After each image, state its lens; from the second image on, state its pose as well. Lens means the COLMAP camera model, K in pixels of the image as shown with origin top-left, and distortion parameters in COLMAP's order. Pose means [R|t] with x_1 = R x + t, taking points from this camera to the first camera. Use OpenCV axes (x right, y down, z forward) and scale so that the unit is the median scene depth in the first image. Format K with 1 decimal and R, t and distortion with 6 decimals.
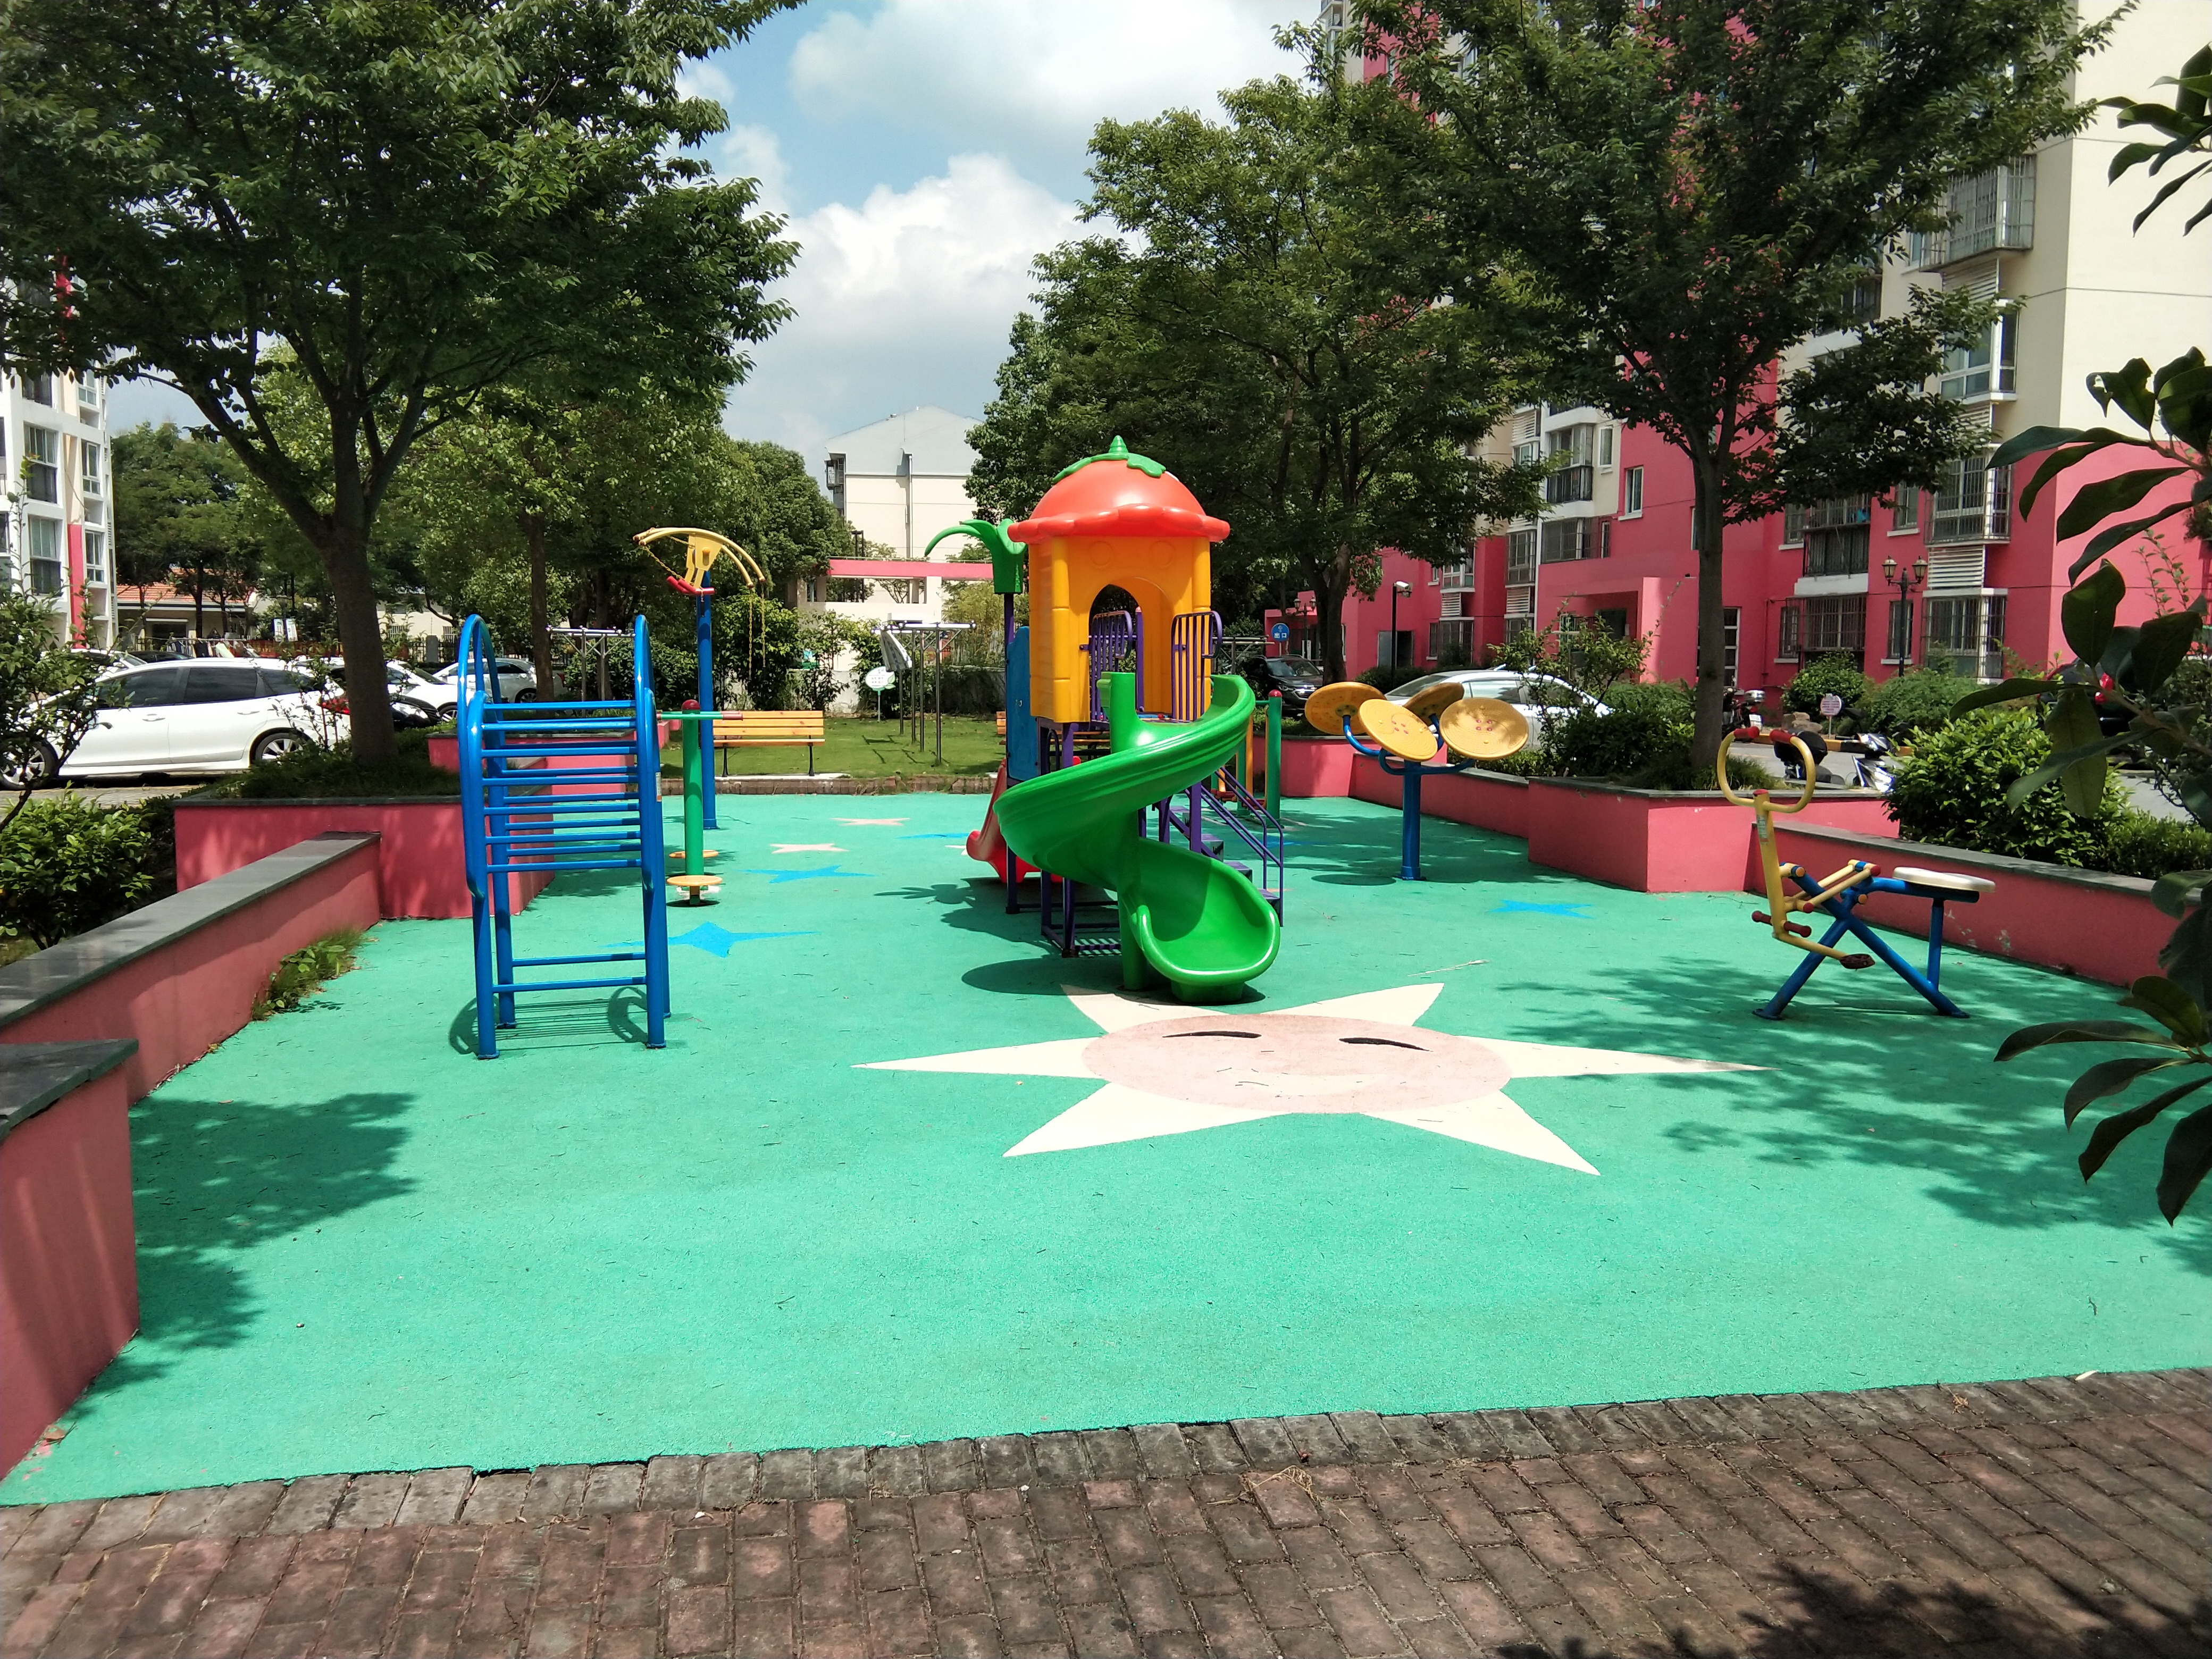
lens RADIAL K [[1830.0, 0, 1106.0], [0, 1830.0, 829.5], [0, 0, 1]] dist [0.059330, -0.005083]
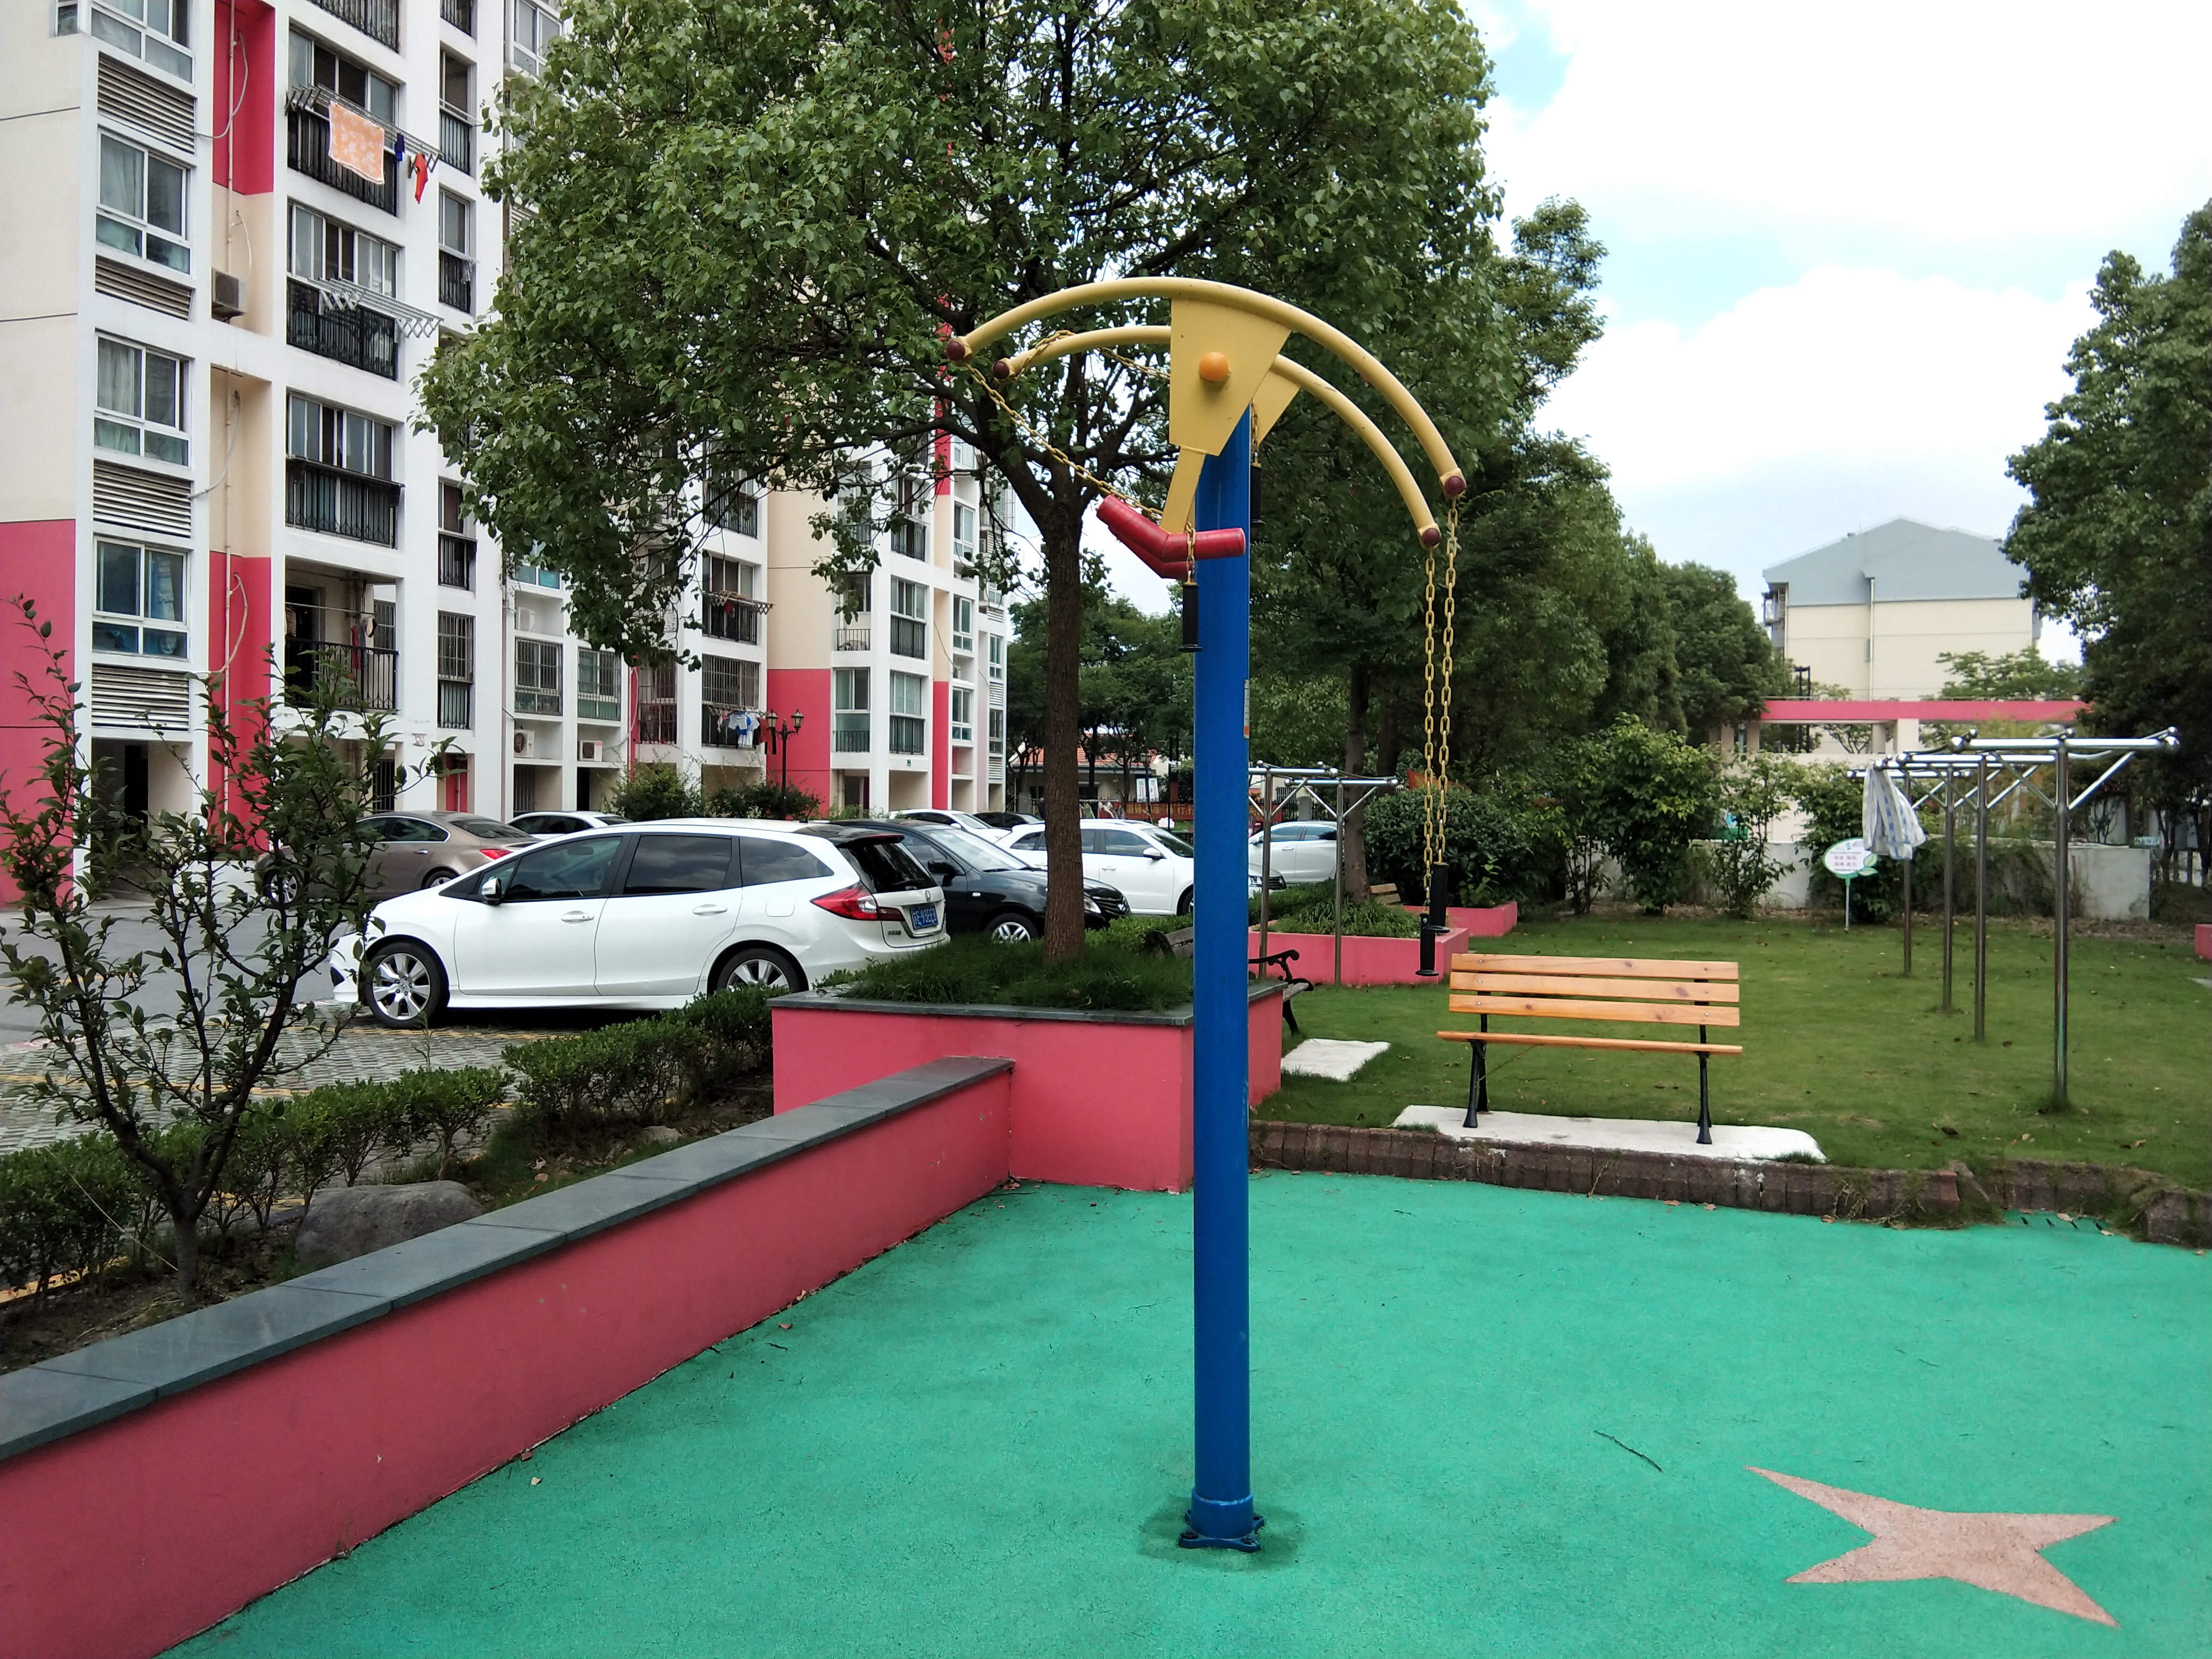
lens RADIAL K [[1780.1, 0, 1106.0], [0, 1780.1, 829.5], [0, 0, 1]] dist [0.045772, -0.074128]
pose [[0.877369, 0.010066, -0.479710, -0.045417], [-0.052246, 0.995839, -0.074660, -0.028528], [0.476963, 0.090568, 0.874245, 0.301099]]
